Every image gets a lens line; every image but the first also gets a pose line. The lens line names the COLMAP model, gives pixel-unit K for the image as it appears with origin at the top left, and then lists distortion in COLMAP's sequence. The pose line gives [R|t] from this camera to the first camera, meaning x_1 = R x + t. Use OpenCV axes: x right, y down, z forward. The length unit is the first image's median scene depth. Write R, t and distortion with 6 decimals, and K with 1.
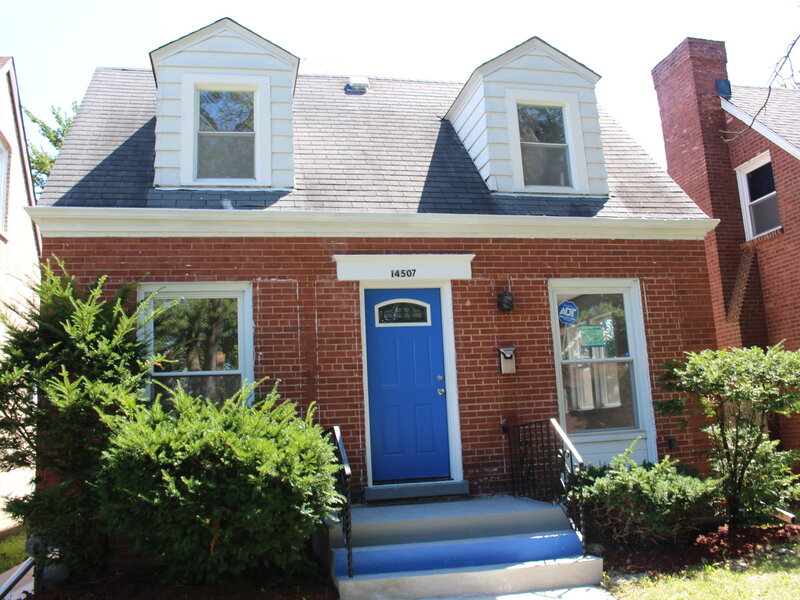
lens RADIAL K [[742.9, 0, 400.0], [0, 742.9, 300.0], [0, 0, 1]] dist [-0.107996, 0.011240]
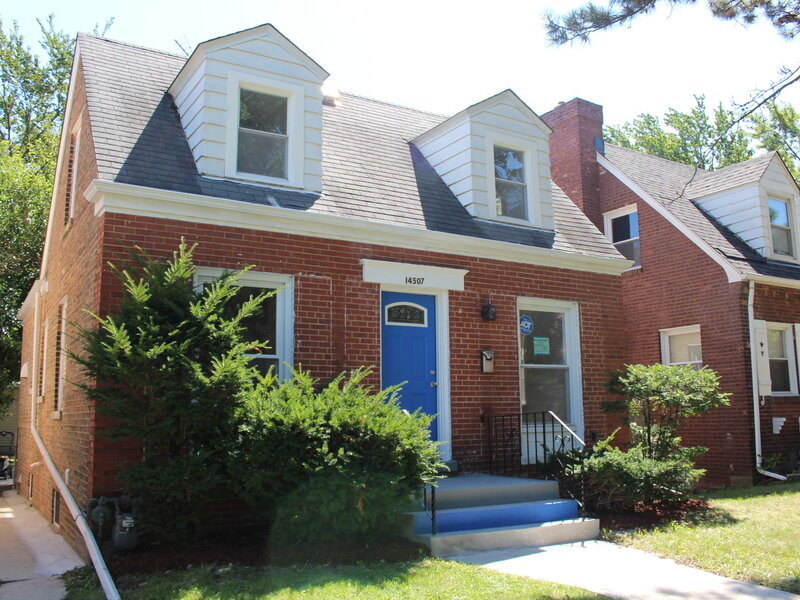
lens RADIAL K [[742.9, 0, 400.0], [0, 742.9, 300.0], [0, 0, 1]] dist [-0.107996, 0.011240]
pose [[0.941668, 0.091317, 0.323917, -0.385058], [-0.093889, 0.995553, -0.007713, 0.005010], [-0.323180, -0.023149, 0.946054, -0.086695]]
